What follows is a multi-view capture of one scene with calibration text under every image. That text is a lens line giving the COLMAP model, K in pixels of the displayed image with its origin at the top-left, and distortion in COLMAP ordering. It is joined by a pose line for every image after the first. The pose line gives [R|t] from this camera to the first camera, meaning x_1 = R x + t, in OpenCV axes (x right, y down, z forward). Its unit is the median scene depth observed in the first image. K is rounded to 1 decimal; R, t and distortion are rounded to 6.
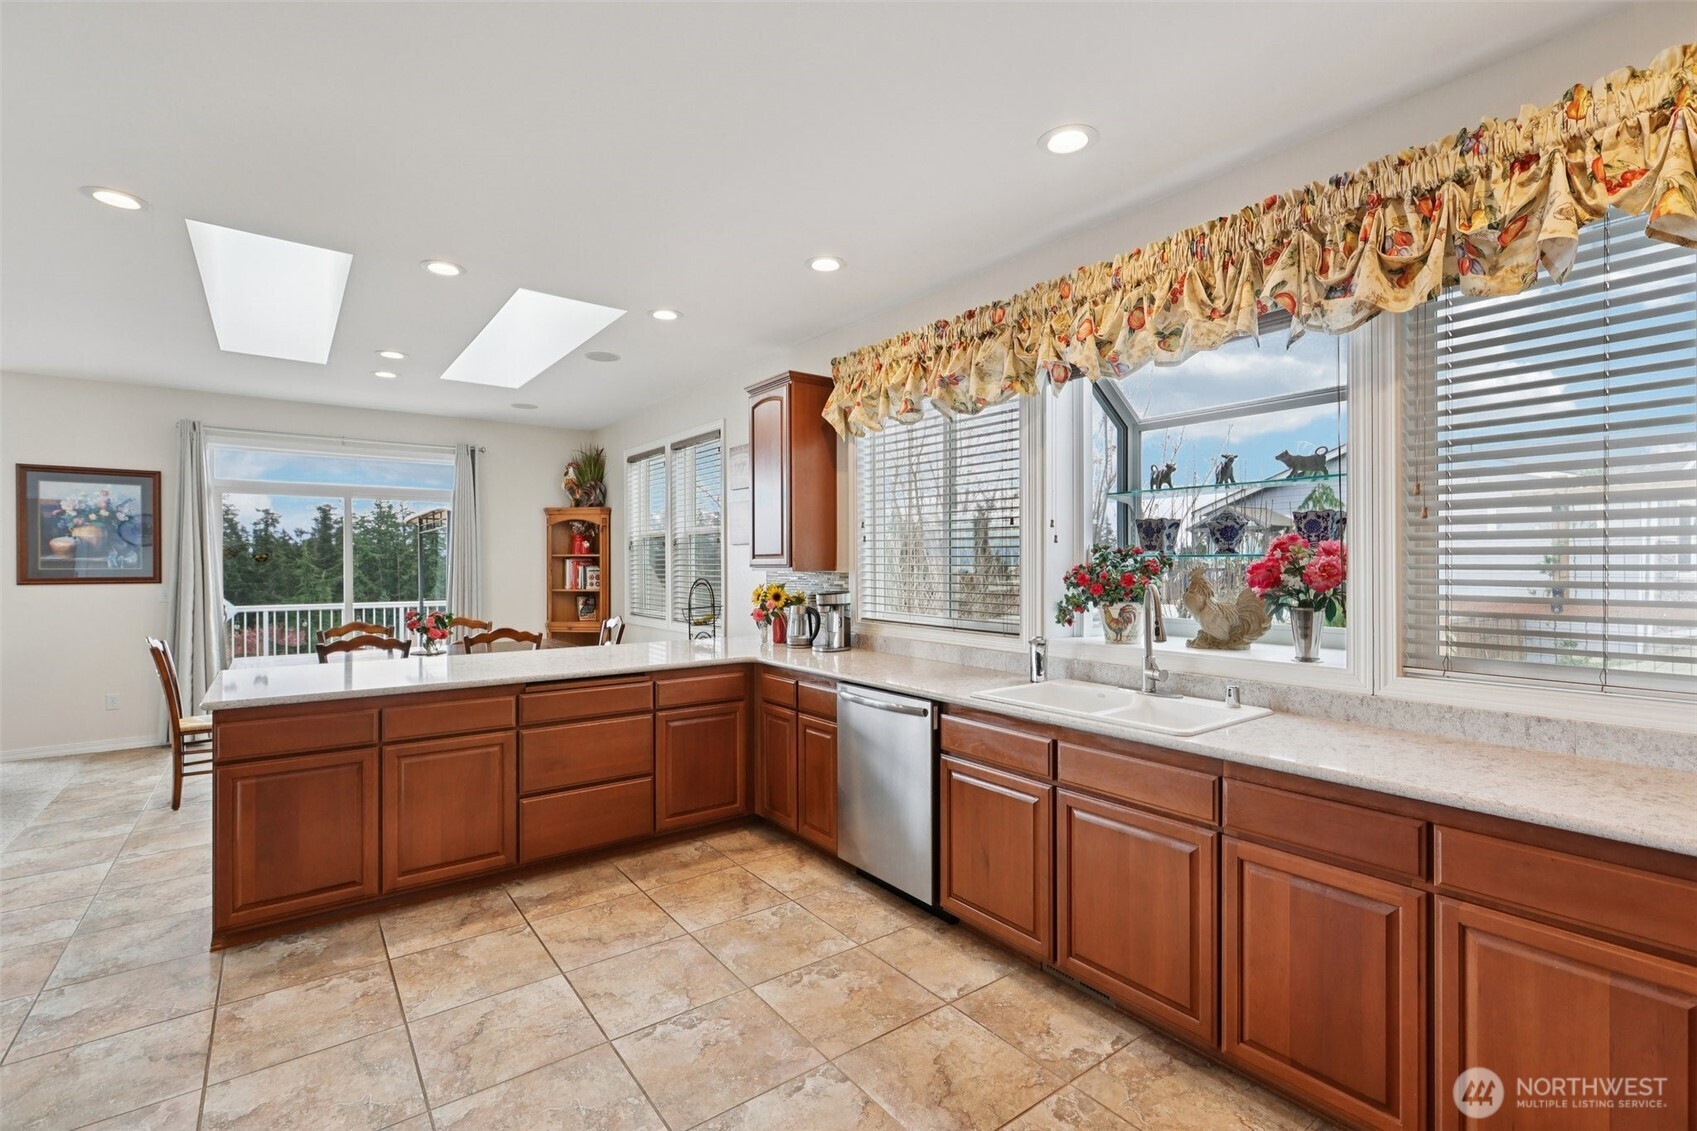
lens RADIAL K [[758.5, 0, 858.9], [0, 758.5, 566.7], [0, 0, 1]] dist [-0.003195, 0.001366]
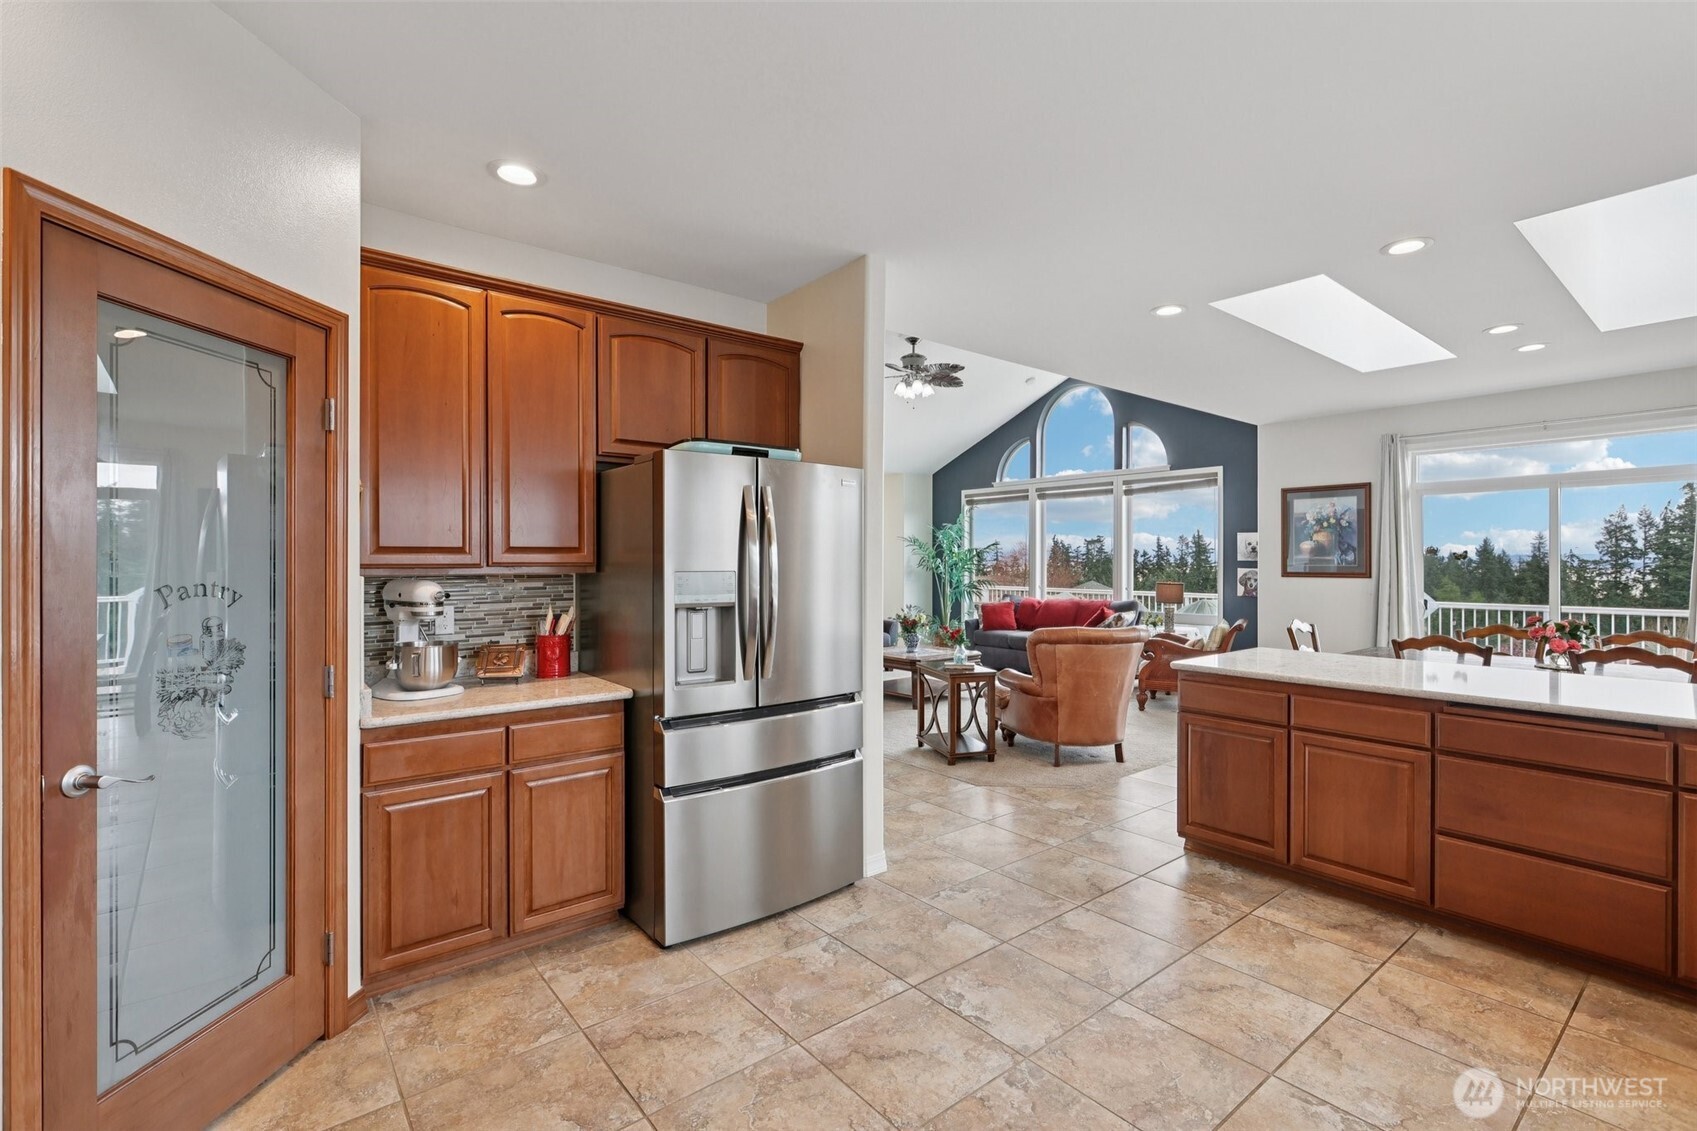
lens RADIAL K [[760.0, 0, 858.0], [0, 760.0, 563.7], [0, 0, 1]] dist [-0.000739, 0.000786]
pose [[0.029765, 0.003614, -0.999550, 0.308791], [-0.004533, 0.999984, 0.003481, -0.001083], [0.999547, 0.004428, 0.029781, 0.242711]]
